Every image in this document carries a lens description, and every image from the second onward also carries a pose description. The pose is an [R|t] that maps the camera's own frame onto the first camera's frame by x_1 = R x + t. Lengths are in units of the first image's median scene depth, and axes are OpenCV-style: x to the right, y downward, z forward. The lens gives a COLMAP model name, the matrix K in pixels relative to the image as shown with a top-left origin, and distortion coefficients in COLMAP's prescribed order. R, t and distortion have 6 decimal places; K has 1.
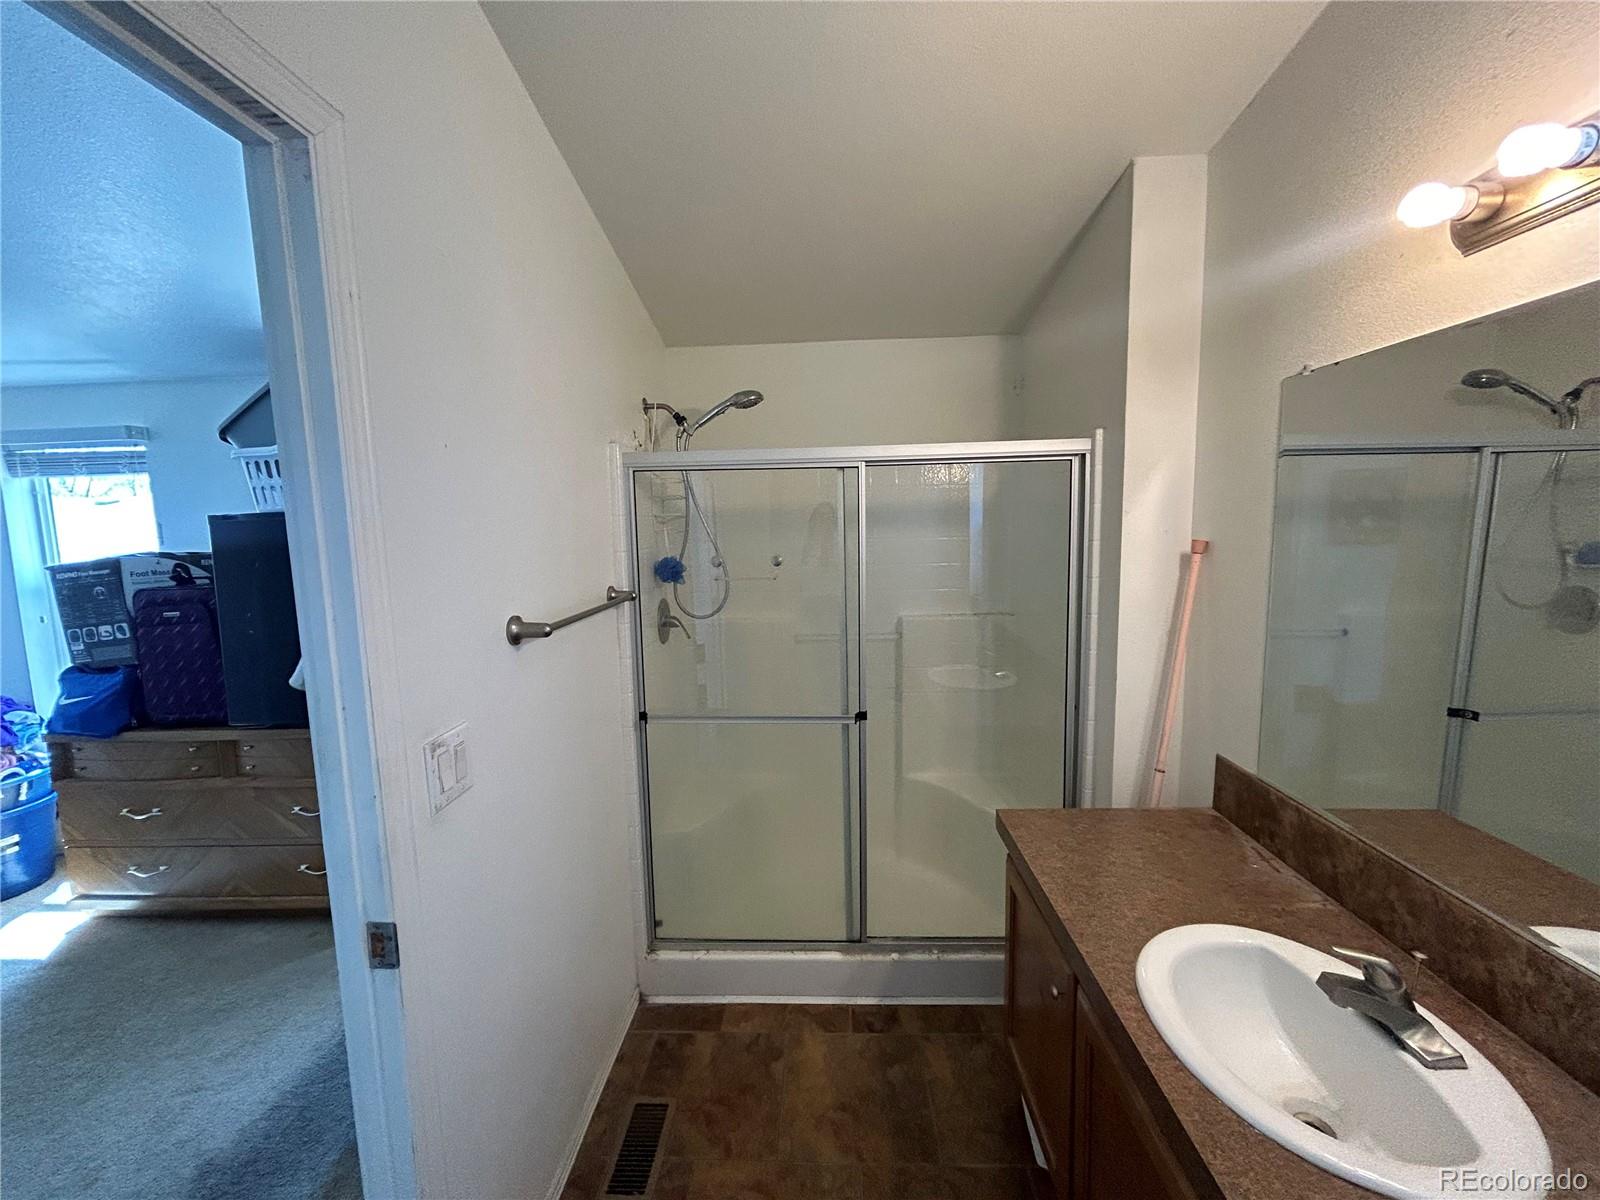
lens RADIAL K [[649.1, 0, 798.7], [0, 649.1, 599.5], [0, 0, 1]] dist [-0.002077, 0.000583]
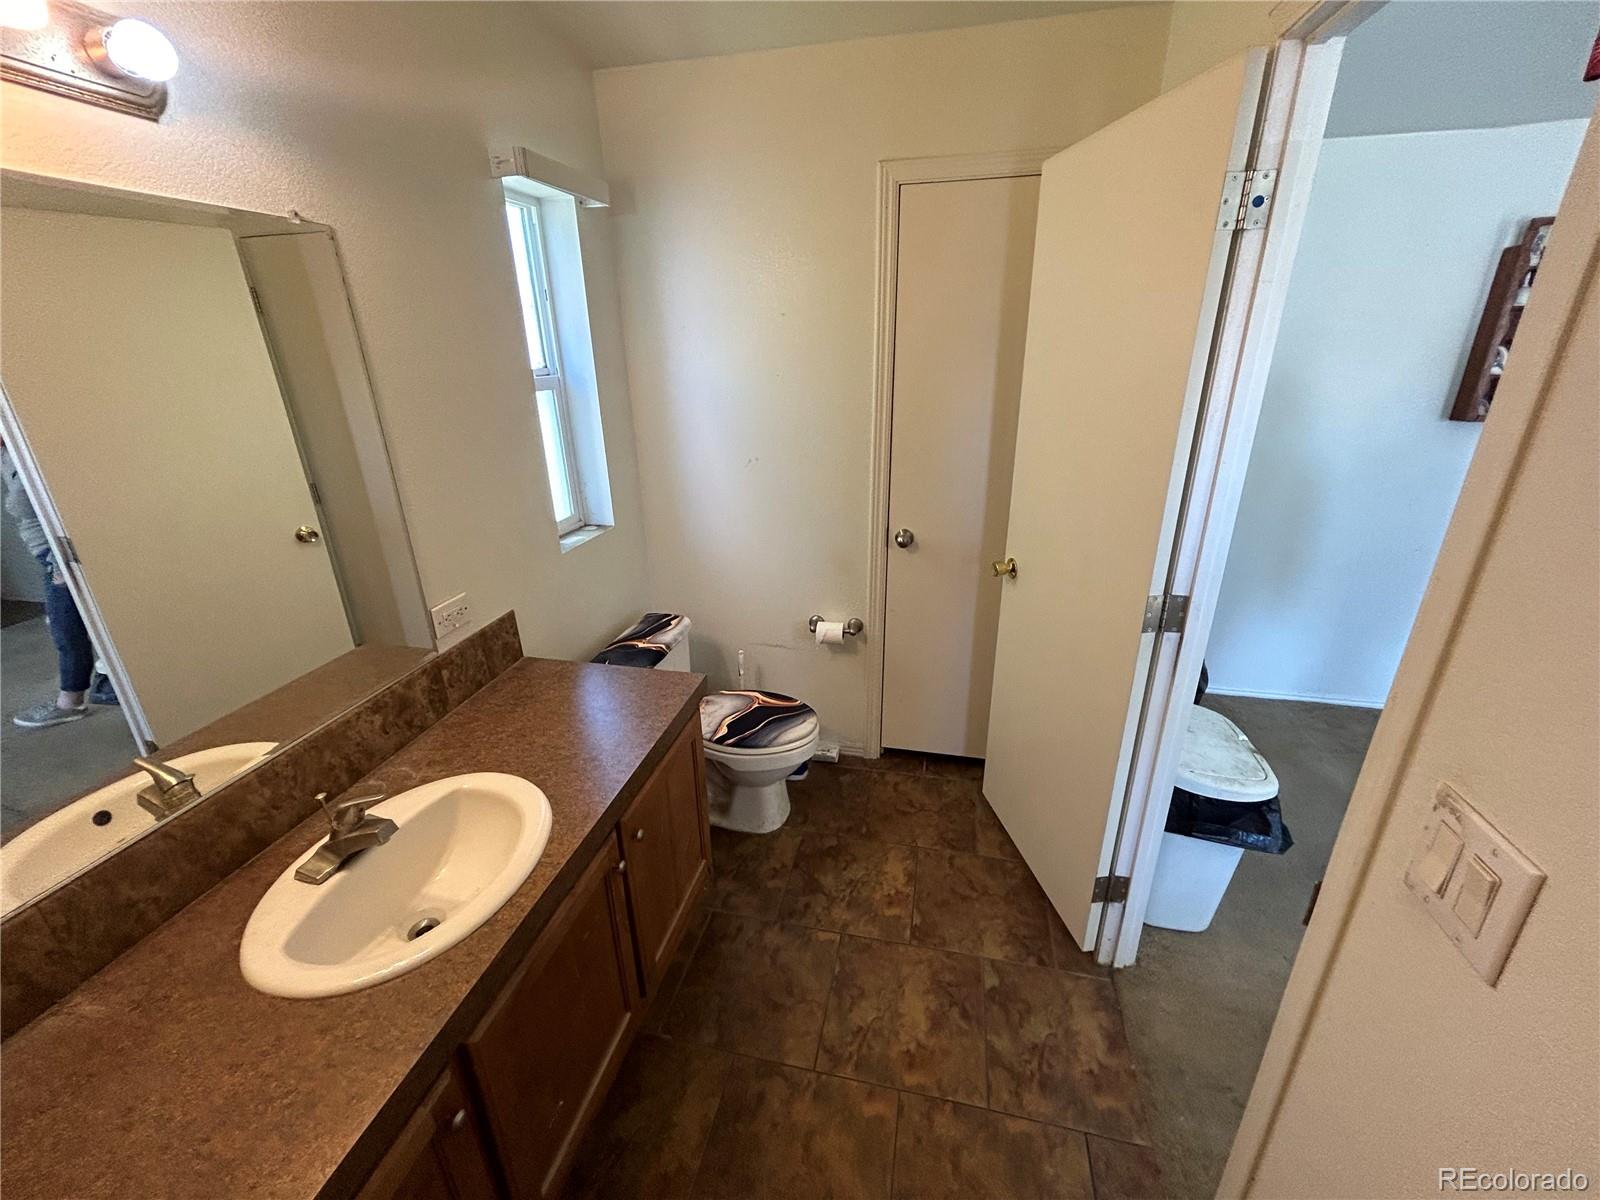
lens RADIAL K [[649.1, 0, 798.7], [0, 649.1, 599.5], [0, 0, 1]] dist [-0.002077, 0.000583]
pose [[-0.982803, -0.025817, 0.182845, -0.086511], [0.063397, 0.882821, 0.465412, -0.210310], [-0.173435, 0.469000, -0.866002, 1.353775]]
